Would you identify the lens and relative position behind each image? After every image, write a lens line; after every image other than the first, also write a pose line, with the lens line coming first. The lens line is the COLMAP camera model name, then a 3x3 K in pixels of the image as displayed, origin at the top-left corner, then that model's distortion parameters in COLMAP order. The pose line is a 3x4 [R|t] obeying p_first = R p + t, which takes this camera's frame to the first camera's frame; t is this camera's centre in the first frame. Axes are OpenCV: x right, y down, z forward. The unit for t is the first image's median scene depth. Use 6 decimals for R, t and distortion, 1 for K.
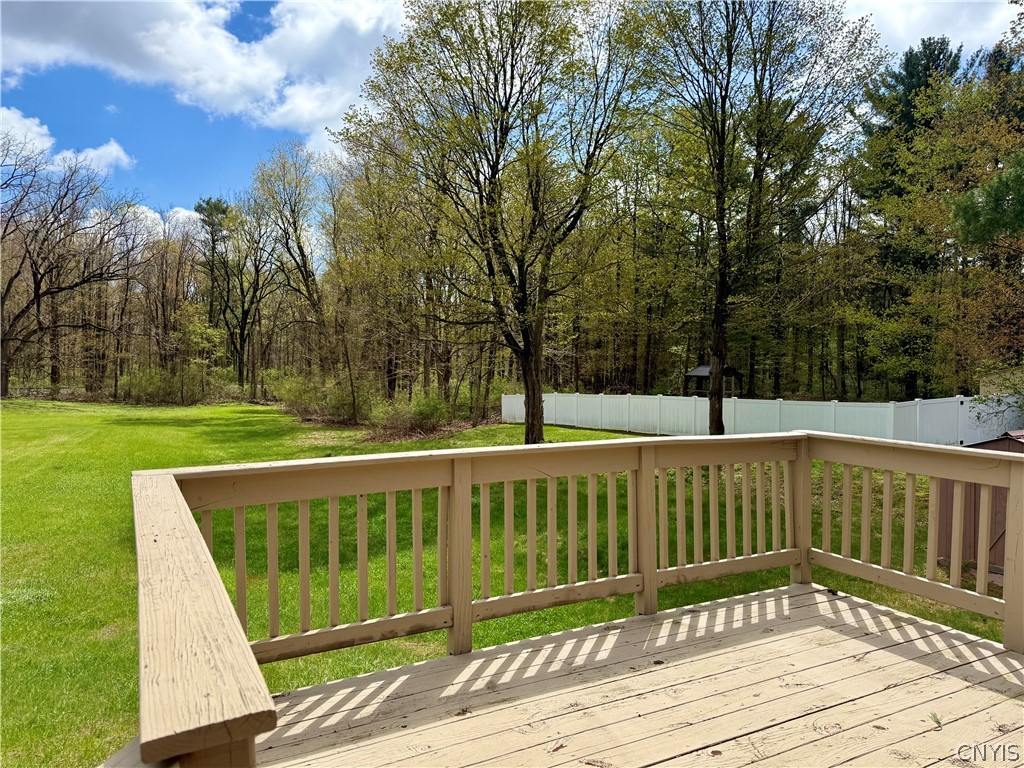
lens RADIAL K [[746.5, 0, 504.2], [0, 746.5, 387.6], [0, 0, 1]] dist [0.103280, -0.135424]
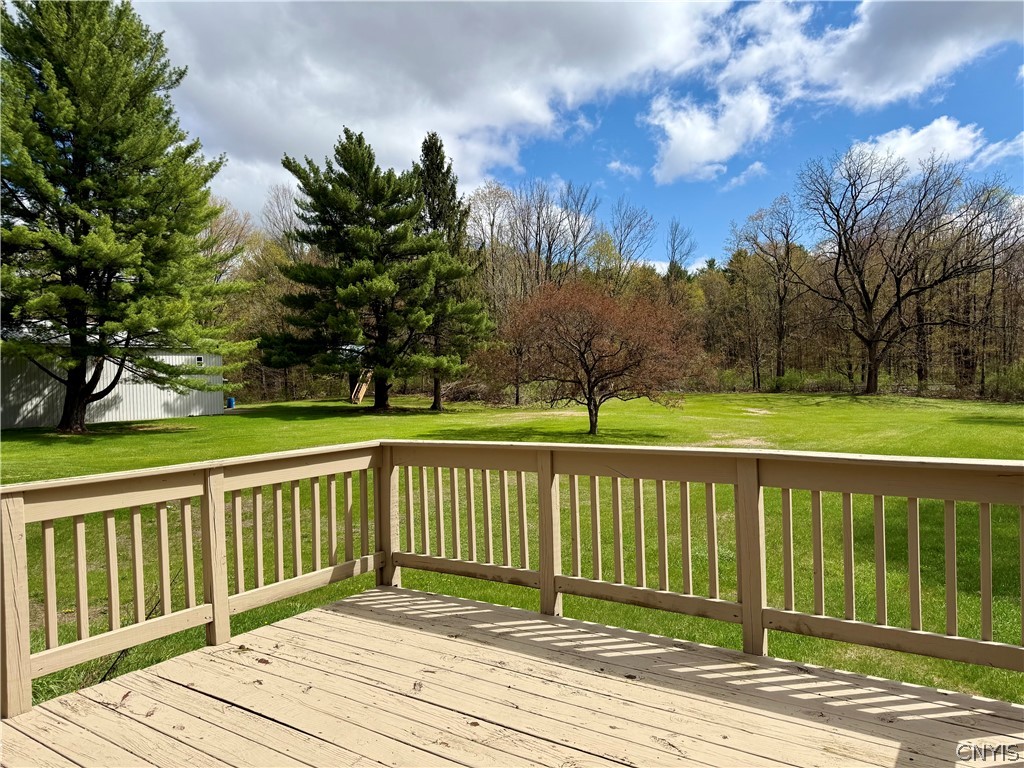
lens RADIAL K [[746.5, 0, 504.2], [0, 746.5, 387.6], [0, 0, 1]] dist [0.103280, -0.135424]
pose [[0.406864, -0.005529, -0.913472, 0.853832], [0.010579, 0.999943, -0.001340, -0.002152], [0.913428, -0.009119, 0.406899, 0.394039]]
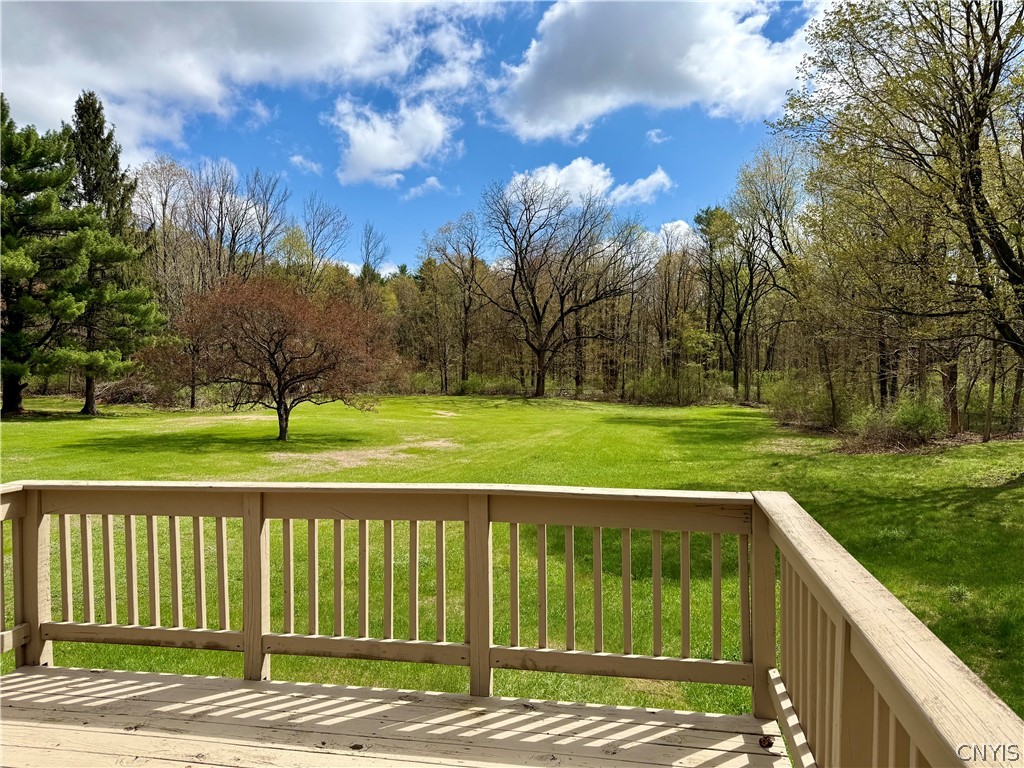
lens RADIAL K [[742.1, 0, 518.2], [0, 742.1, 385.3], [0, 0, 1]] dist [0.100582, -0.126928]
pose [[0.750383, 0.002095, -0.661000, 0.766319], [-0.002472, 0.999997, 0.000363, -0.042856], [0.660999, 0.001361, 0.750385, 0.399033]]
